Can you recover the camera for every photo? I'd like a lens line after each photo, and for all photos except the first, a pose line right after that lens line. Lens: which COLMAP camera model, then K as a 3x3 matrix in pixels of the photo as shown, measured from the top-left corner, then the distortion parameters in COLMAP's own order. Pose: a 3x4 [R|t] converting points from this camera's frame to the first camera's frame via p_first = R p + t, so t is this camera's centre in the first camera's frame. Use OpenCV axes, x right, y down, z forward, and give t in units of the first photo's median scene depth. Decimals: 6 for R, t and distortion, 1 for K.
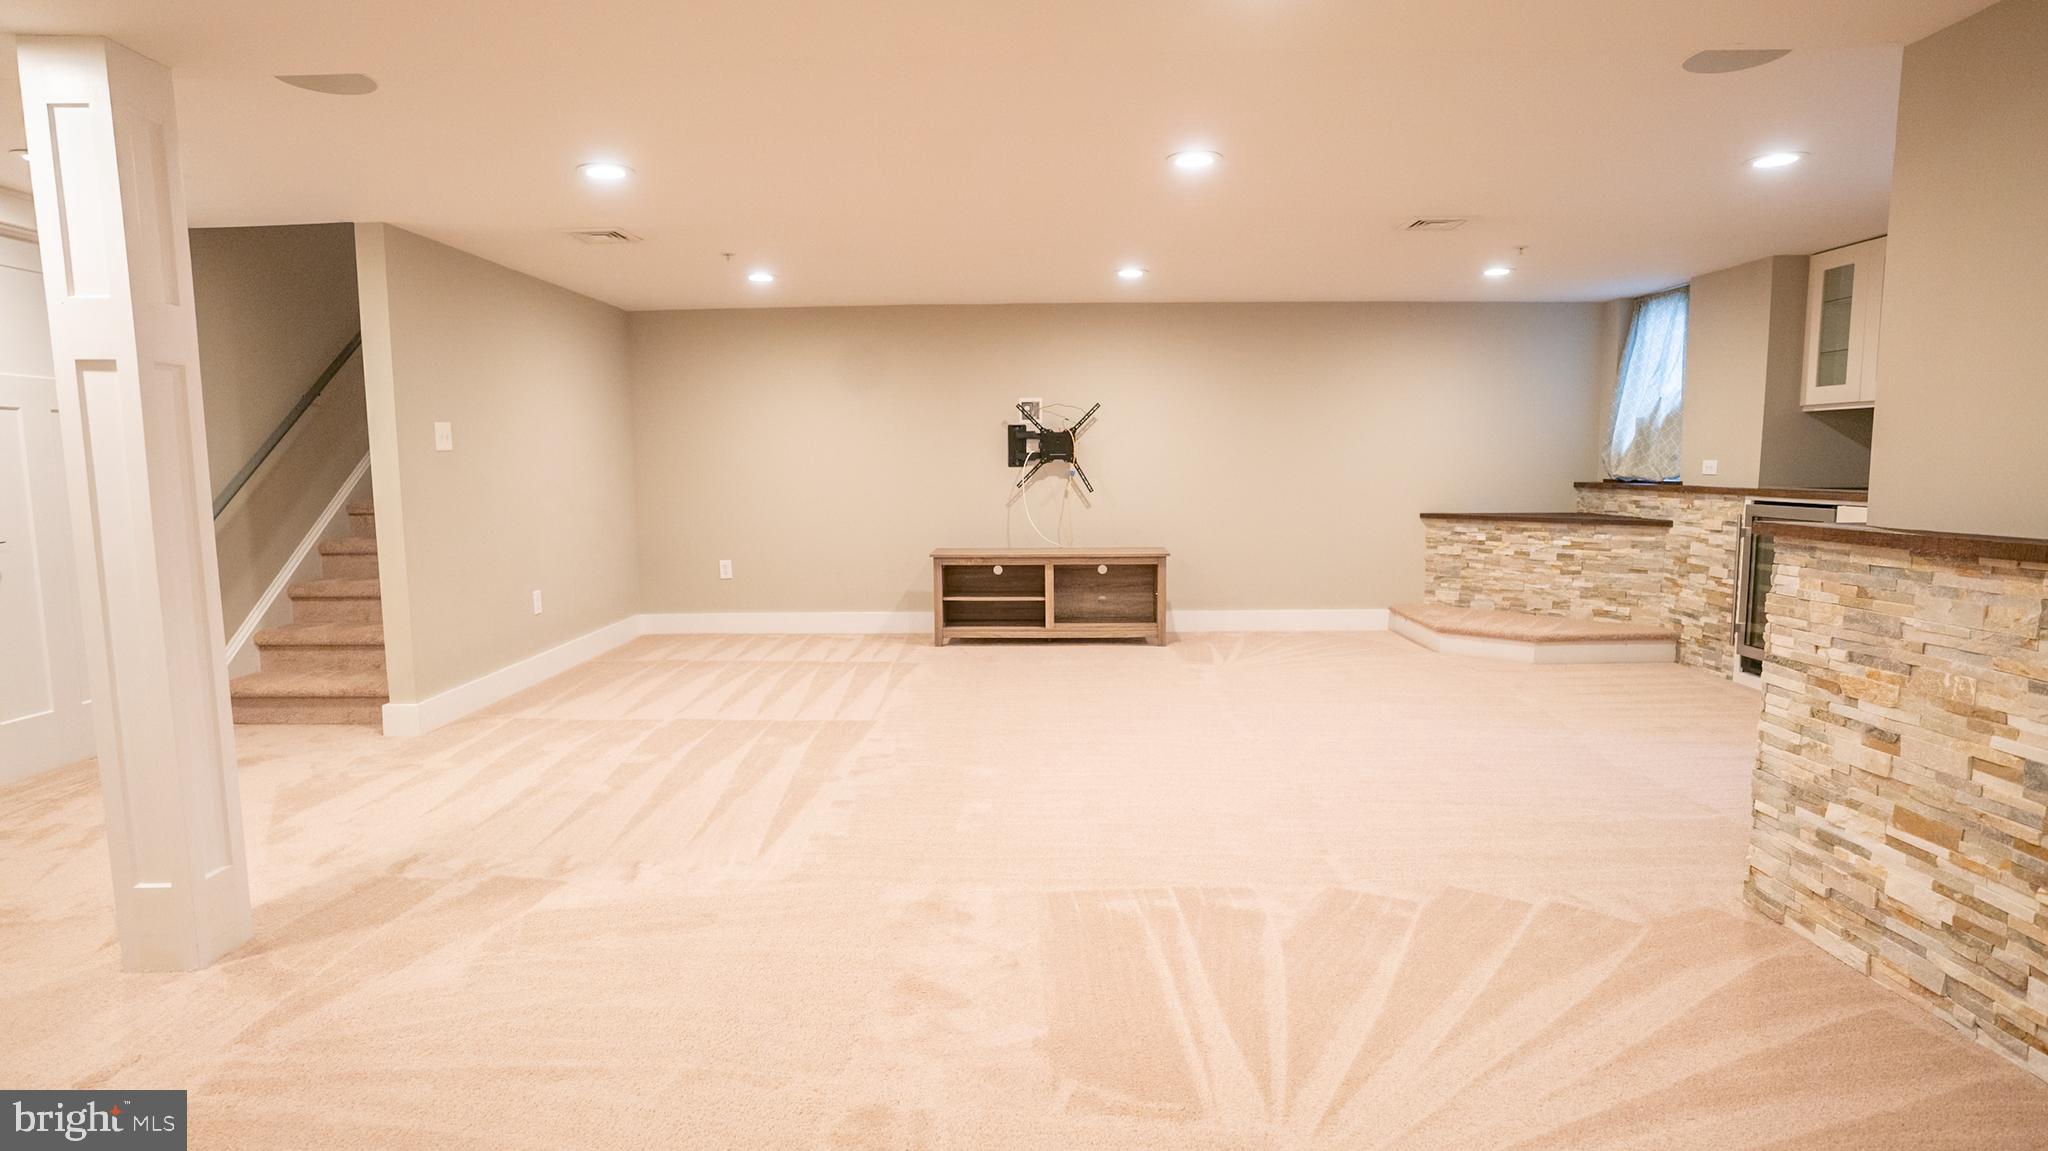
lens RADIAL K [[1068.3, 0, 1036.9], [0, 1068.3, 579.9], [0, 0, 1]] dist [-0.063096, 0.031818]
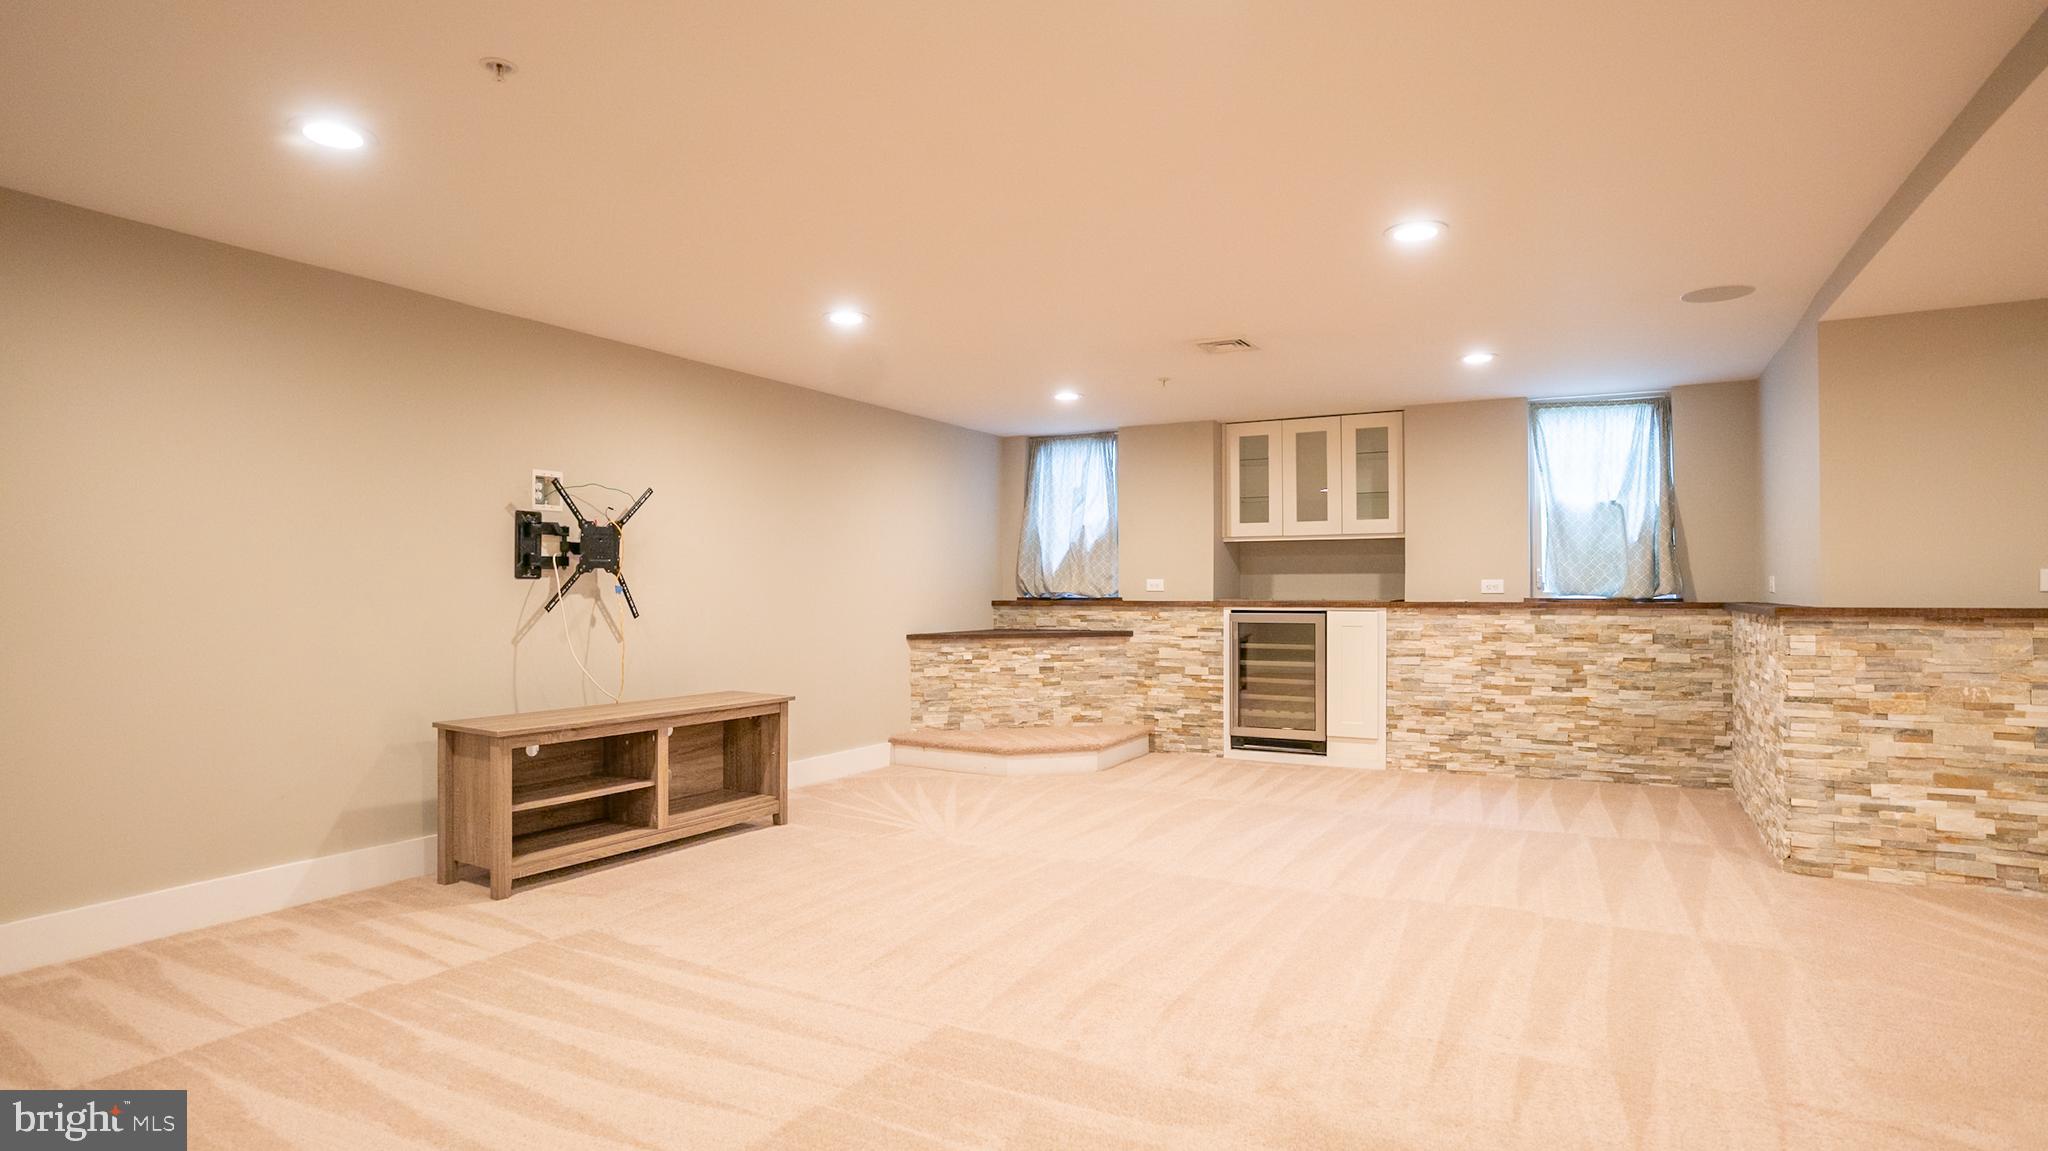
lens RADIAL K [[1068.3, 0, 990.8], [0, 1068.3, 594.0], [0, 0, 1]] dist [-0.063096, 0.031818]
pose [[0.480234, 0.005932, 0.877121, -0.502045], [0.095841, 0.993635, -0.059194, -0.041832], [-0.871889, 0.112492, 0.476608, 0.564966]]
